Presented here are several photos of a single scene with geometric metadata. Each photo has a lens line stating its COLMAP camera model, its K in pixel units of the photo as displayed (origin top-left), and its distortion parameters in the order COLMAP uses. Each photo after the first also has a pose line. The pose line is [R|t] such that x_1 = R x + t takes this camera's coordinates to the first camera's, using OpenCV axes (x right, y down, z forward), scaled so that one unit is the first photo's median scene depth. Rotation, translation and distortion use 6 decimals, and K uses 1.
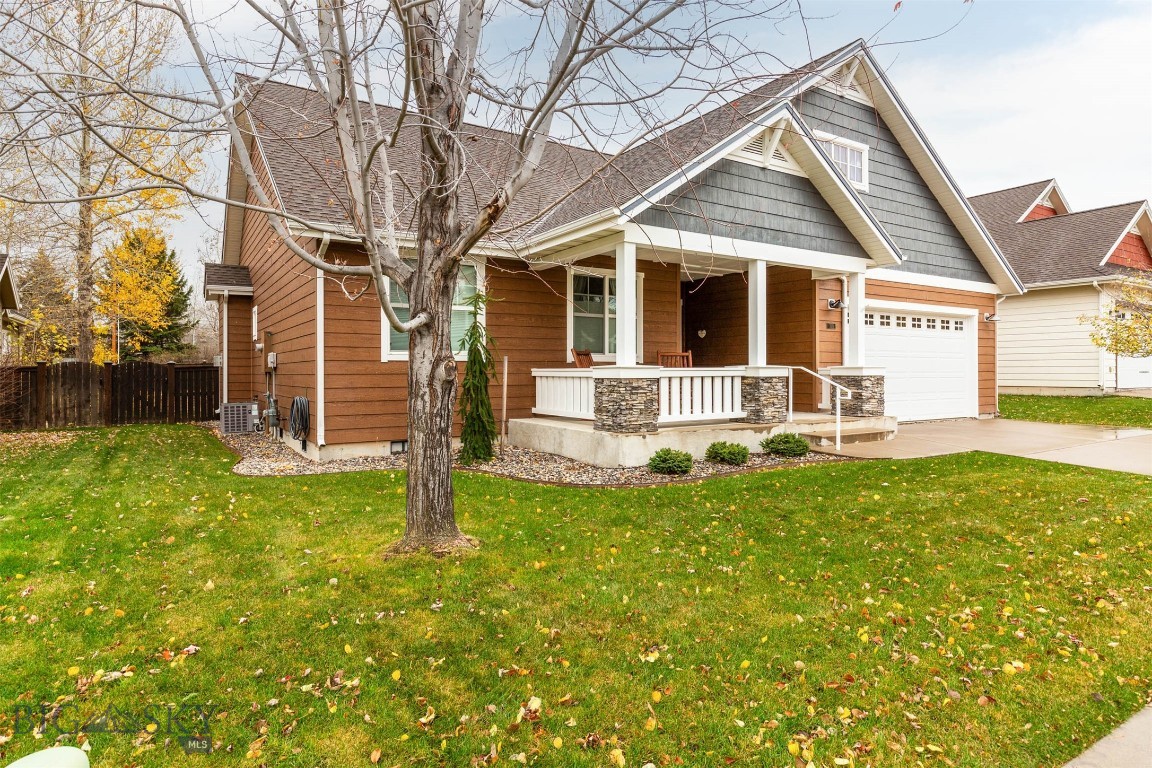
lens RADIAL K [[641.1, 0, 572.7], [0, 641.1, 377.8], [0, 0, 1]] dist [0.004509, 0.000114]
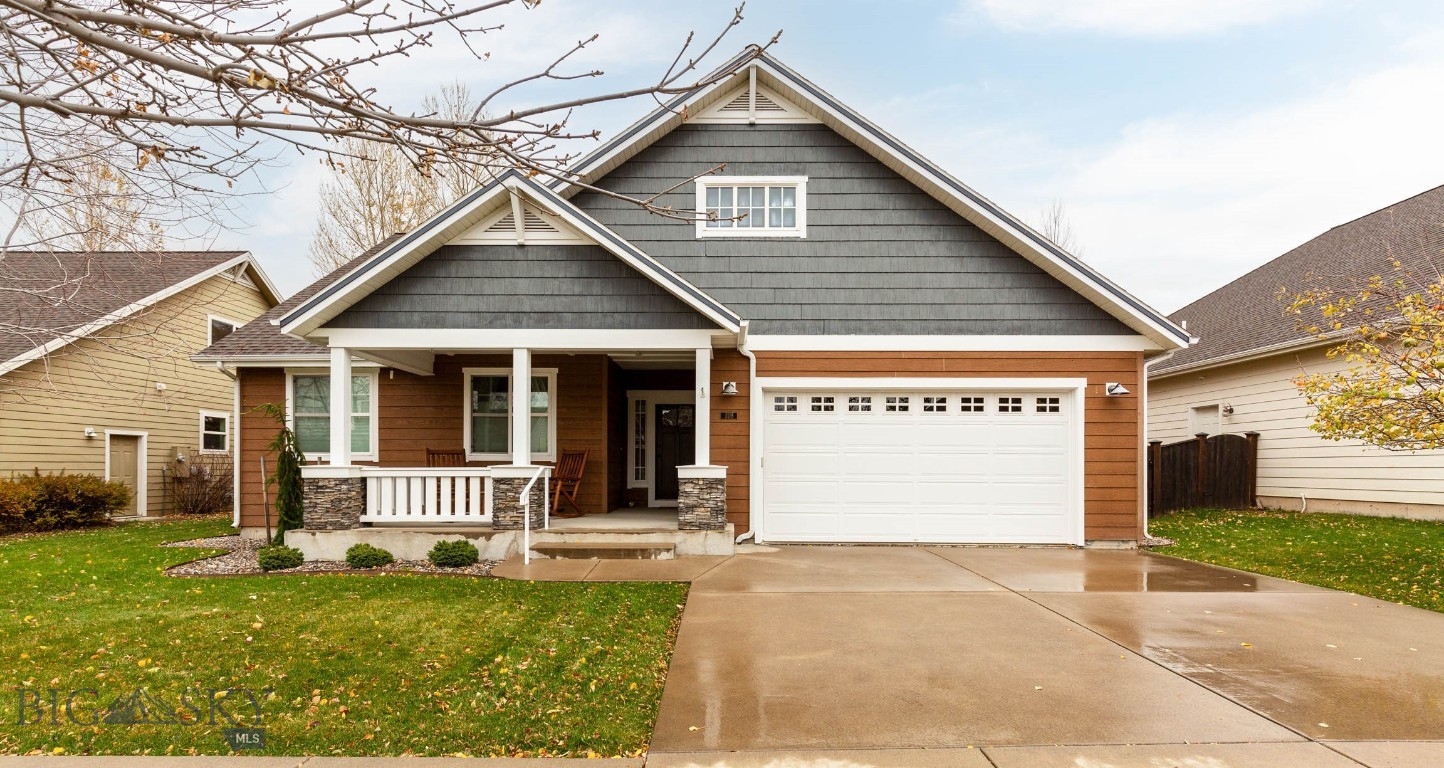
lens RADIAL K [[655.8, 0, 737.2], [0, 655.8, 477.2], [0, 0, 1]] dist [0.001729, 0.000190]
pose [[0.843603, 0.010550, -0.536864, 0.928551], [-0.010336, 0.999941, 0.003407, -0.007785], [0.536868, 0.002675, 0.843662, 0.344836]]
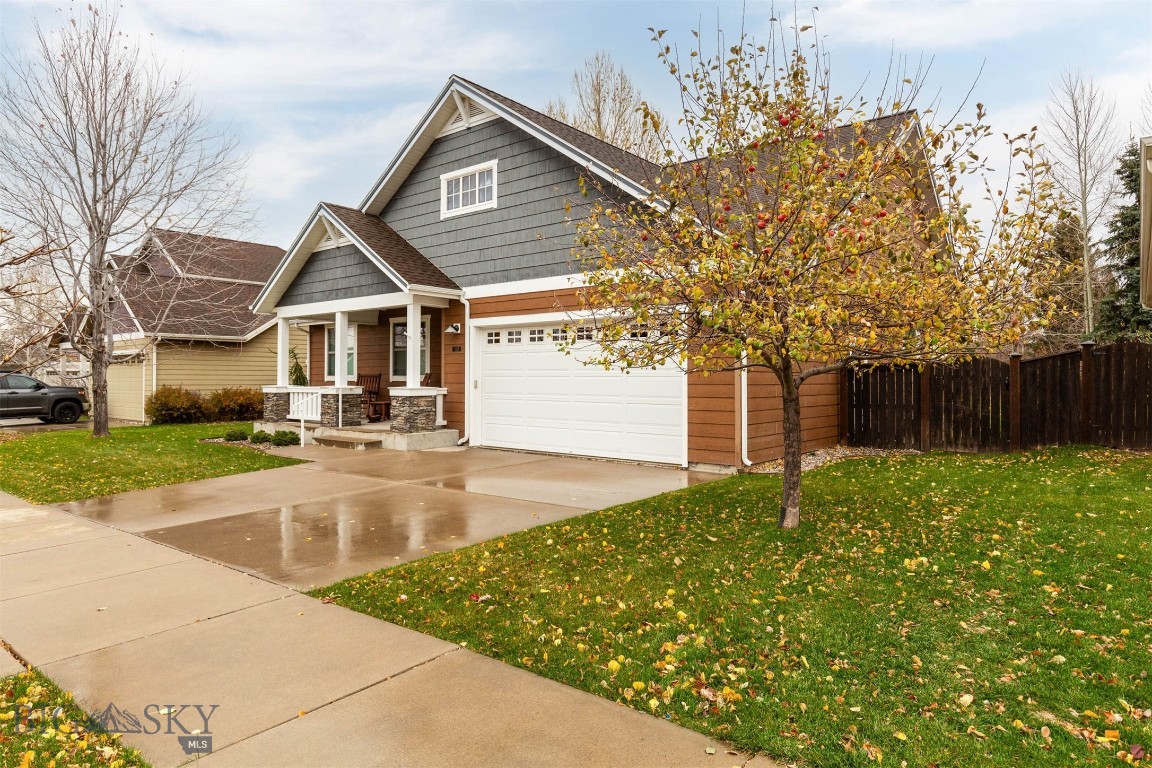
lens RADIAL K [[680.4, 0, 575.6], [0, 680.4, 376.8], [0, 0, 1]] dist [-0.004198, -0.000293]
pose [[0.327811, -0.002313, -0.944741, 1.677062], [-0.013402, 0.999885, -0.007098, -0.031815], [0.944648, 0.014988, 0.327742, 0.892497]]
